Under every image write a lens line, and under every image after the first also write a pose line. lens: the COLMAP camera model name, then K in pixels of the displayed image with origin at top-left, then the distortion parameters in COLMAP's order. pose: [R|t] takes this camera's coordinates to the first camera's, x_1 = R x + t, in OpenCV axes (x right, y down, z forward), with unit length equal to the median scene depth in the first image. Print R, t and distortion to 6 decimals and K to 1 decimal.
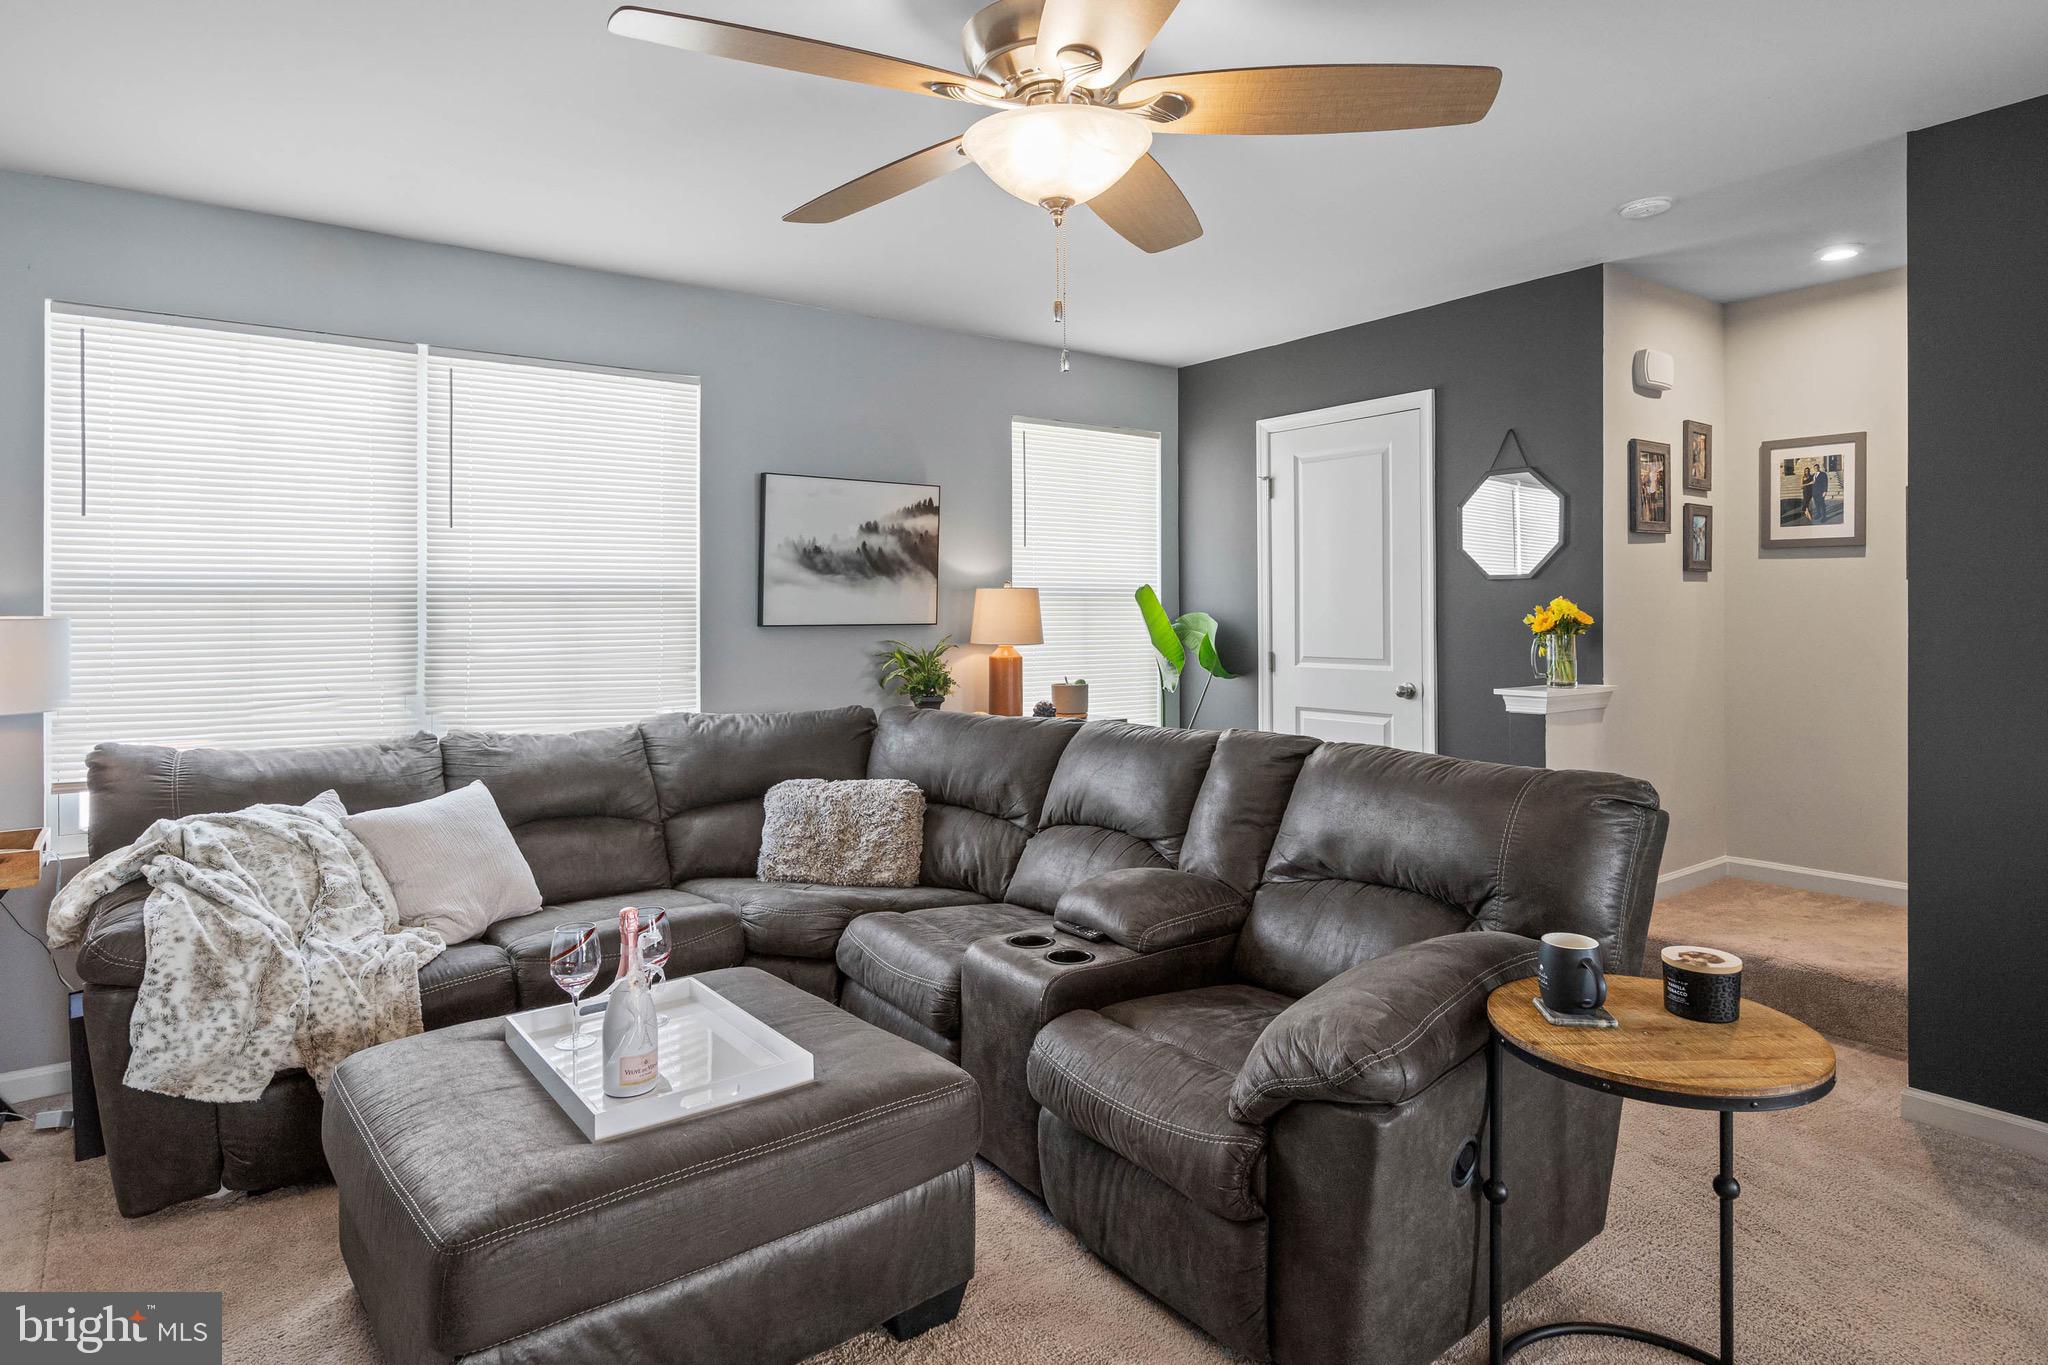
lens RADIAL K [[1160.2, 0, 1020.4], [0, 1160.2, 602.8], [0, 0, 1]] dist [0.008414, -0.001558]
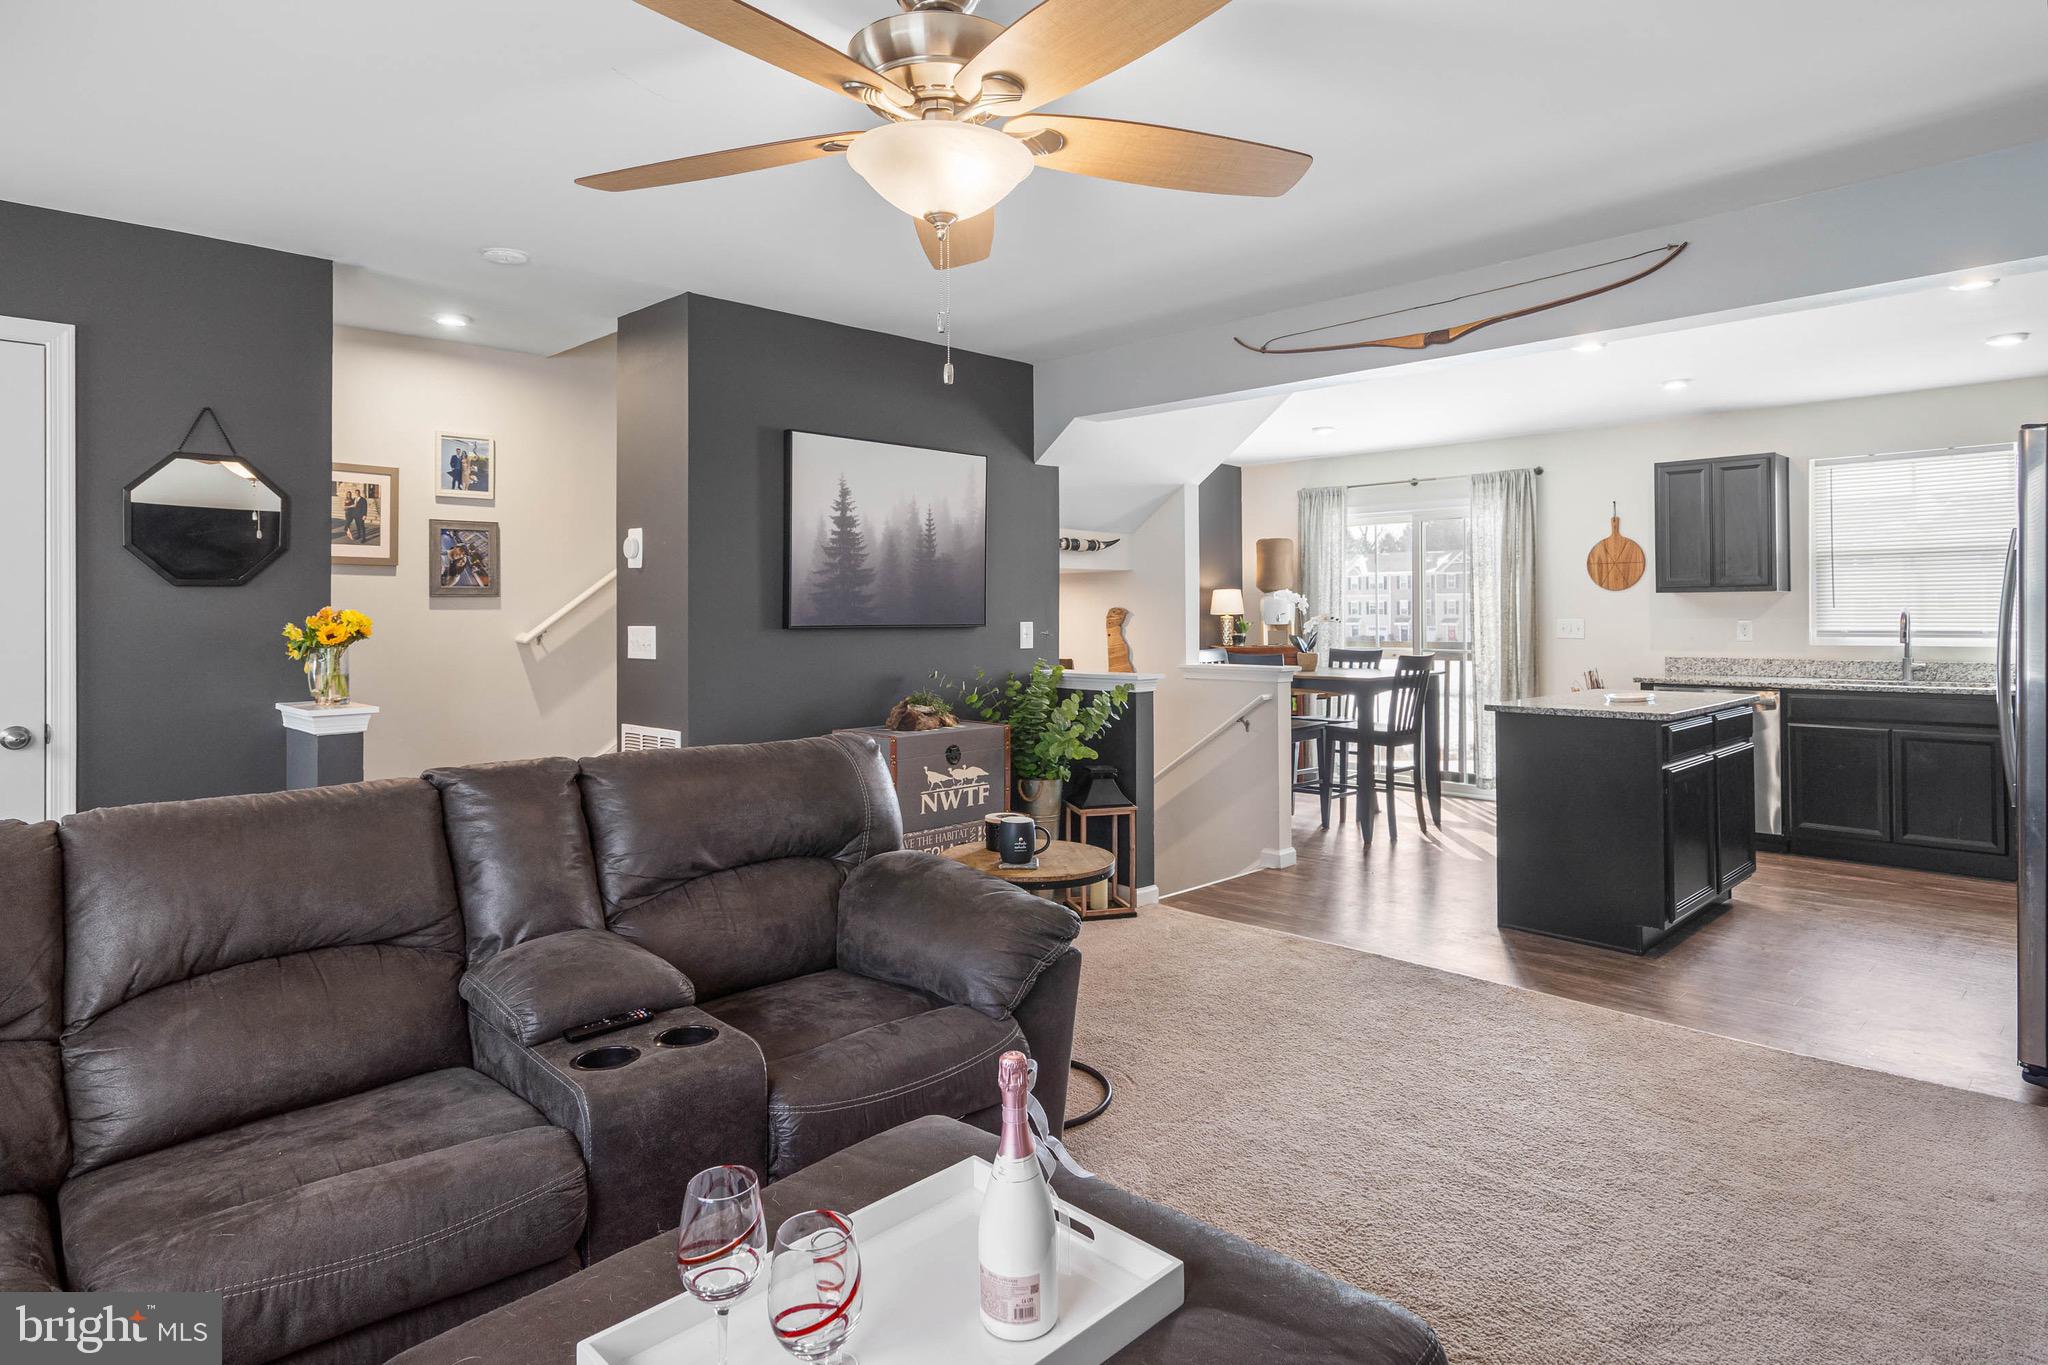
lens RADIAL K [[1160.2, 0, 1036.3], [0, 1160.2, 600.1], [0, 0, 1]] dist [0.008414, -0.001558]
pose [[-0.143596, 0.018002, 0.989473, -0.554407], [0.001413, 0.999837, -0.017985, 0.006823], [-0.989635, -0.001184, -0.143598, 0.587914]]
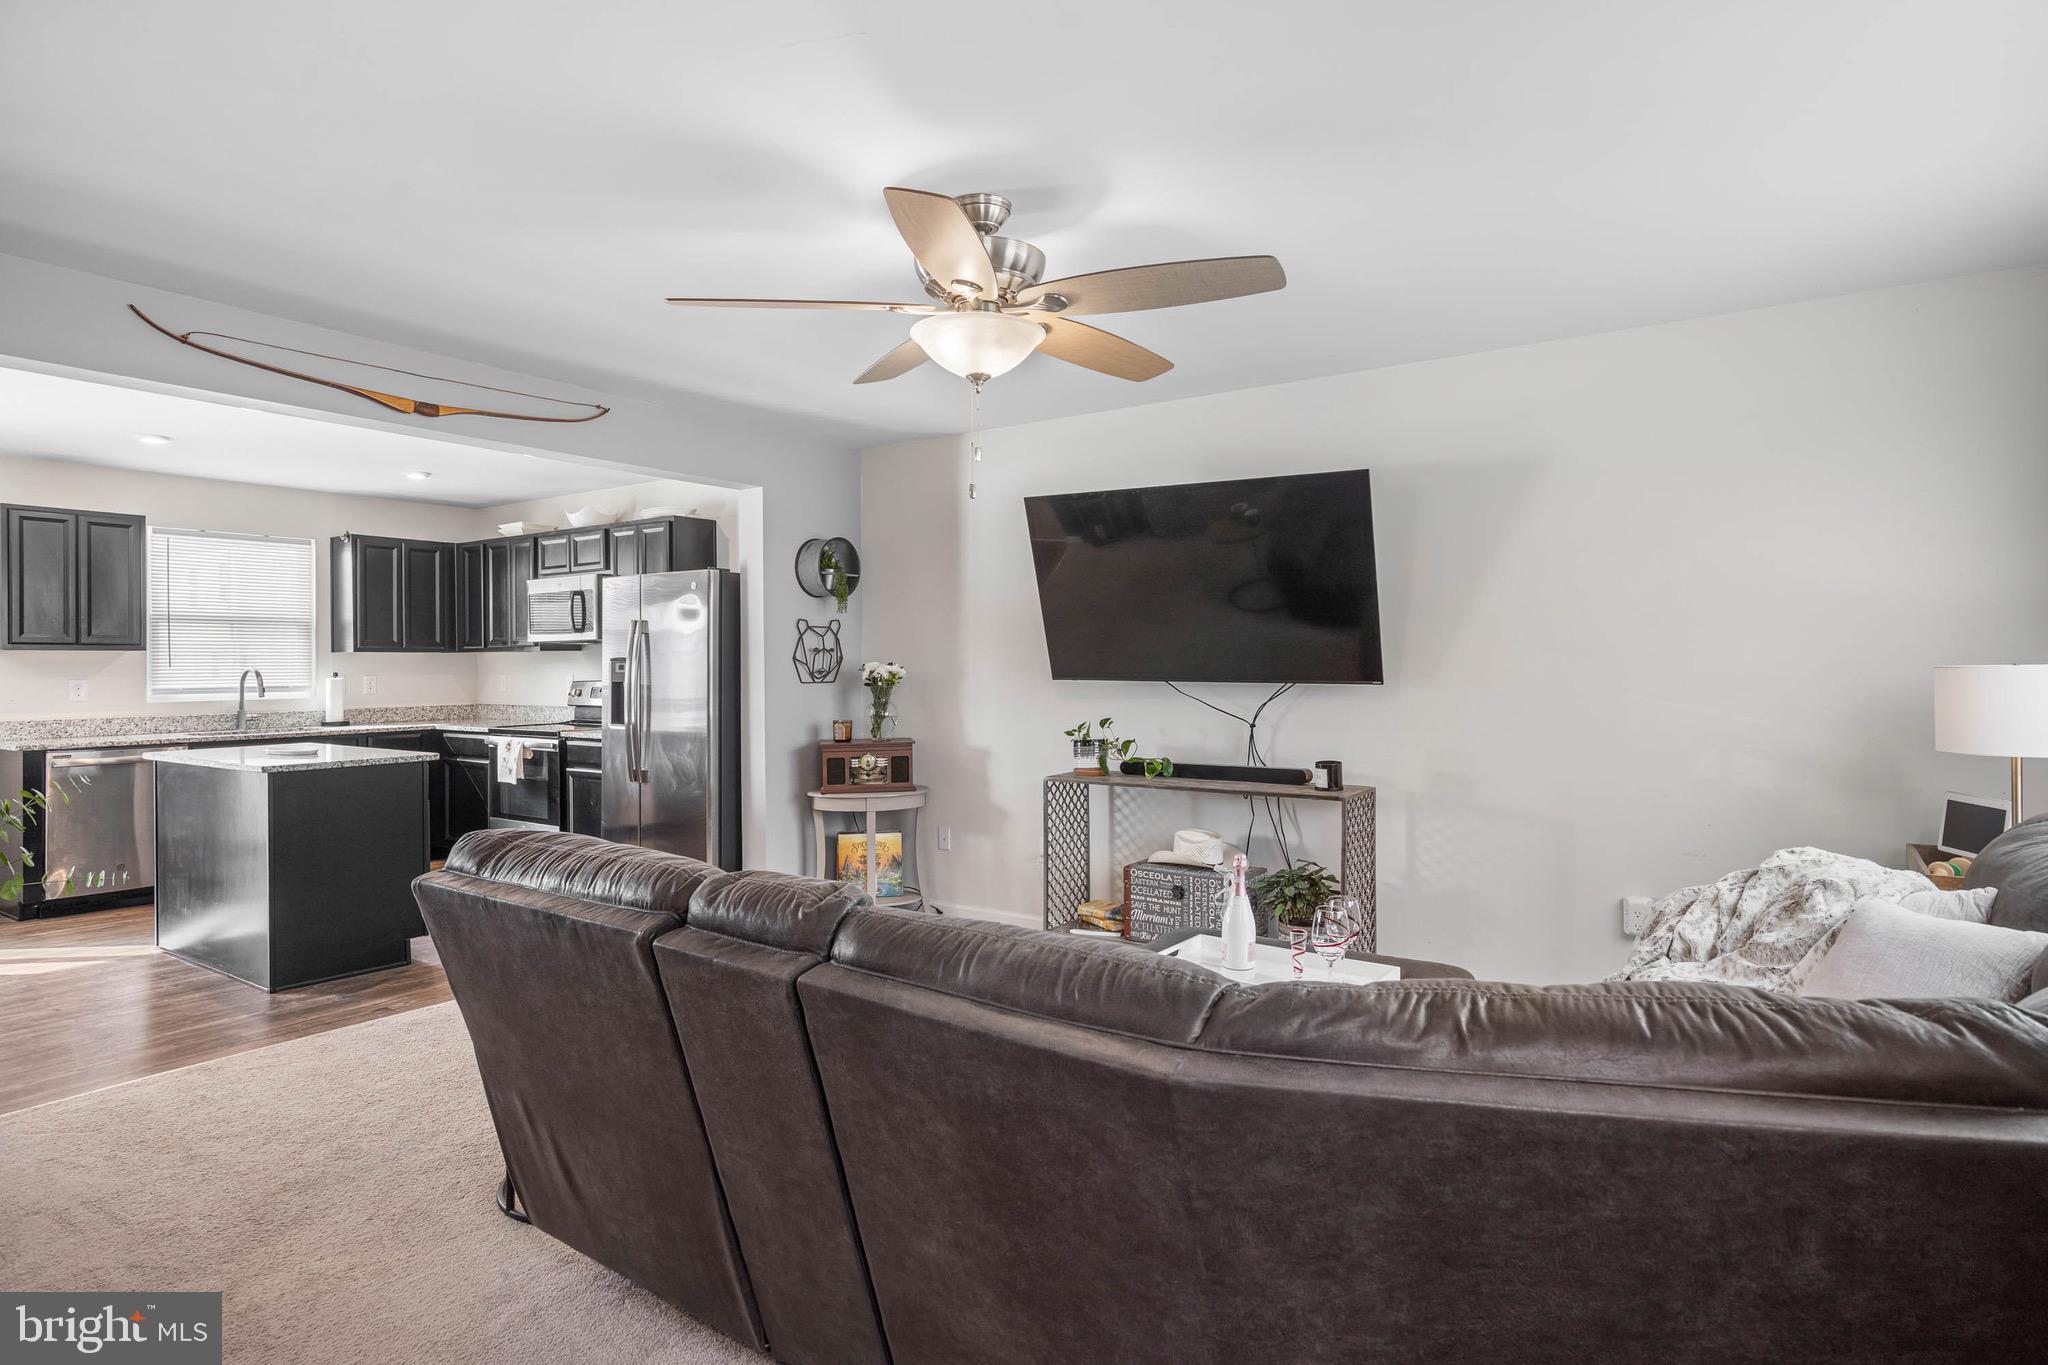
lens RADIAL K [[1083.3, 0, 1008.8], [0, 1083.3, 667.2], [0, 0, 1]] dist [0.006163, 0.003035]
pose [[-0.952529, 0.010502, -0.304266, 0.220079], [0.011137, 0.999938, -0.000352, 0.004040], [0.304243, -0.003724, -0.952587, 1.236719]]
